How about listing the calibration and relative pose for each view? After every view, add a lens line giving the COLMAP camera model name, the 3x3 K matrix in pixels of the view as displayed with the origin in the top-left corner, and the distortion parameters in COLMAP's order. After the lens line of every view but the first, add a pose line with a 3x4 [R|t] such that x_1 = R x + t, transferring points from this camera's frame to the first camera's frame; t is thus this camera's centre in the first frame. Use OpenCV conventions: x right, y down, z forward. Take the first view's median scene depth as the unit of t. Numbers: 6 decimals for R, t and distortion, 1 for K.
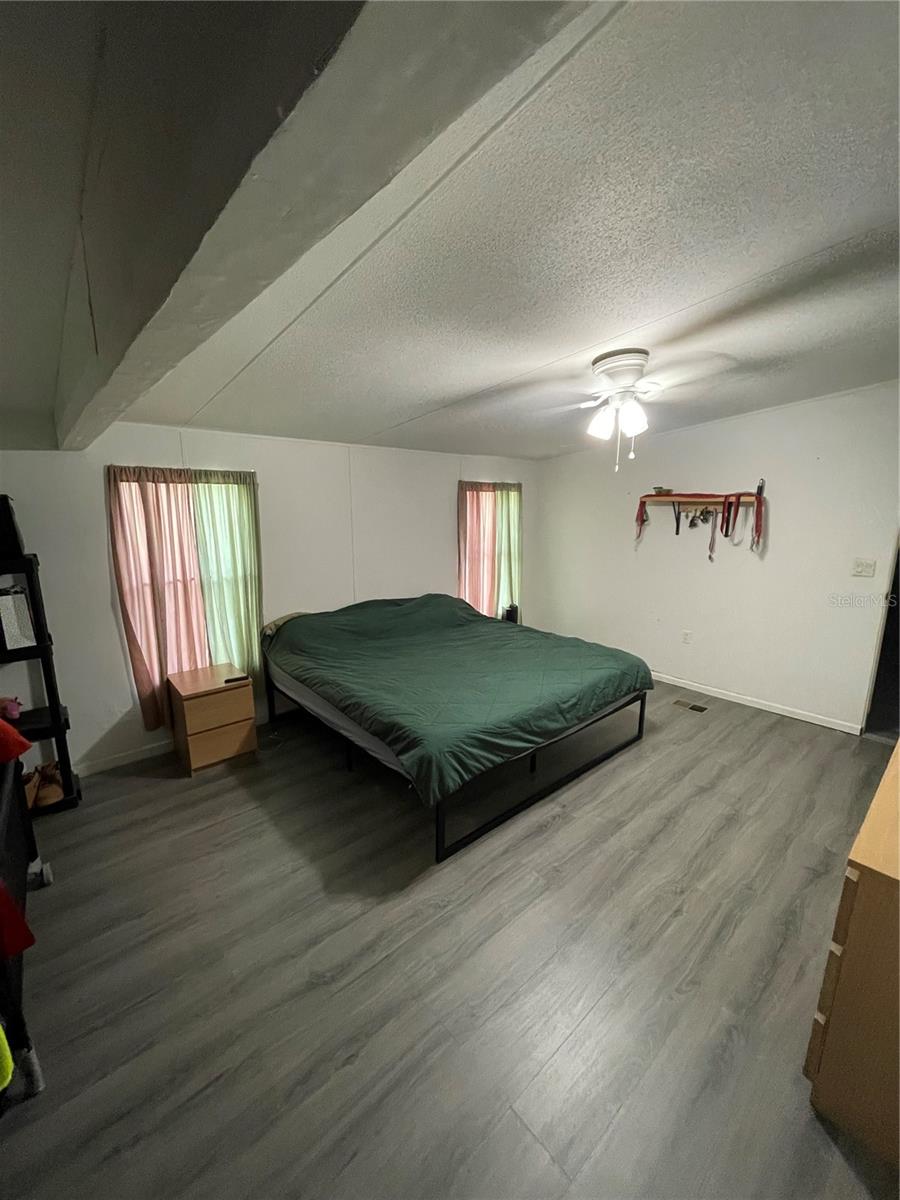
lens RADIAL K [[482.6, 0, 449.6], [0, 482.6, 601.8], [0, 0, 1]] dist [-0.003626, 0.000864]
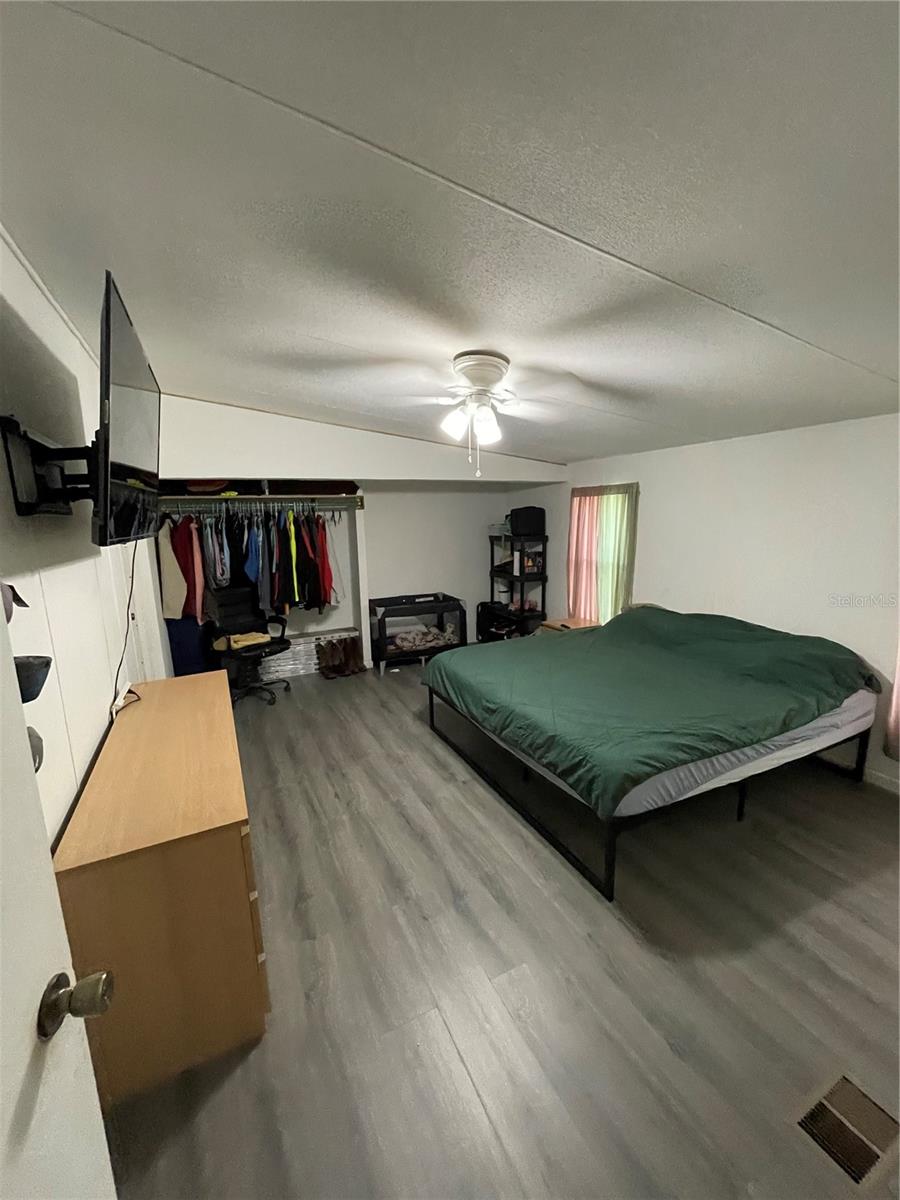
lens RADIAL K [[482.6, 0, 450.7], [0, 482.6, 601.0], [0, 0, 1]] dist [-0.003626, 0.000864]
pose [[-0.255639, 0.179002, -0.950056, 1.256024], [-0.173580, 0.958242, 0.227251, -0.229600], [0.951062, 0.223005, -0.213892, 1.141566]]
